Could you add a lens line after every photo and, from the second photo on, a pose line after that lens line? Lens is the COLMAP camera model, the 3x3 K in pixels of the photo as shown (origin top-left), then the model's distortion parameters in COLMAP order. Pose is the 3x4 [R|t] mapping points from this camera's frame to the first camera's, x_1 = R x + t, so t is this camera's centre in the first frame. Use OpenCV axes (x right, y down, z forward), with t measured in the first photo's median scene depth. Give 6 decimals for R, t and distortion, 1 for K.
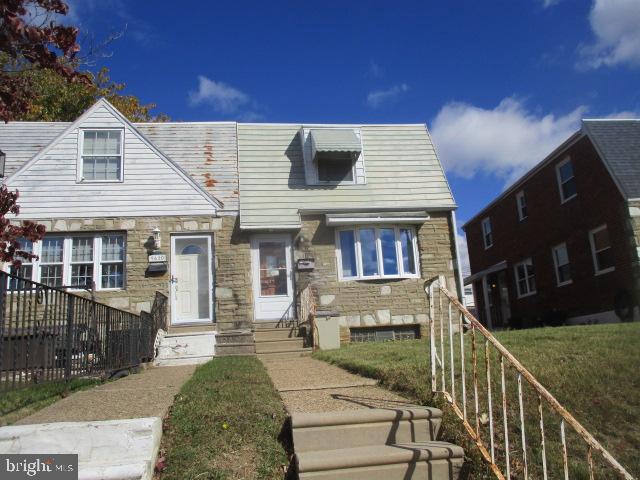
lens RADIAL K [[529.4, 0, 322.0], [0, 529.4, 238.1], [0, 0, 1]] dist [-0.033732, 0.024400]
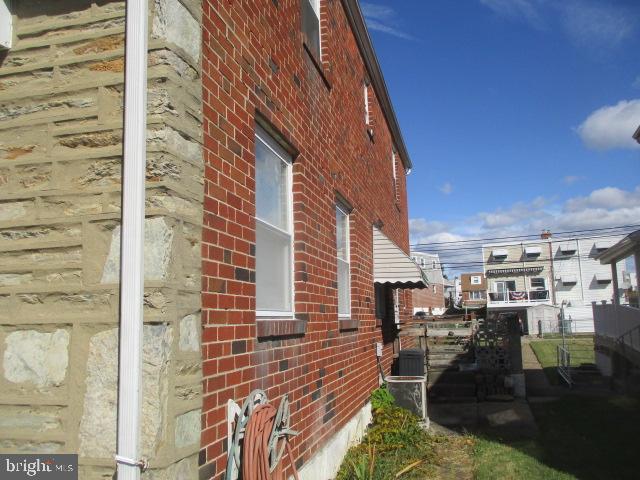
lens RADIAL K [[529.4, 0, 325.6], [0, 529.4, 241.5], [0, 0, 1]] dist [-0.033732, 0.024400]
pose [[0.921496, -0.019872, -0.387879, 0.395052], [0.058565, 0.994381, 0.088189, 0.035299], [0.383947, -0.103982, 0.917482, 0.900180]]
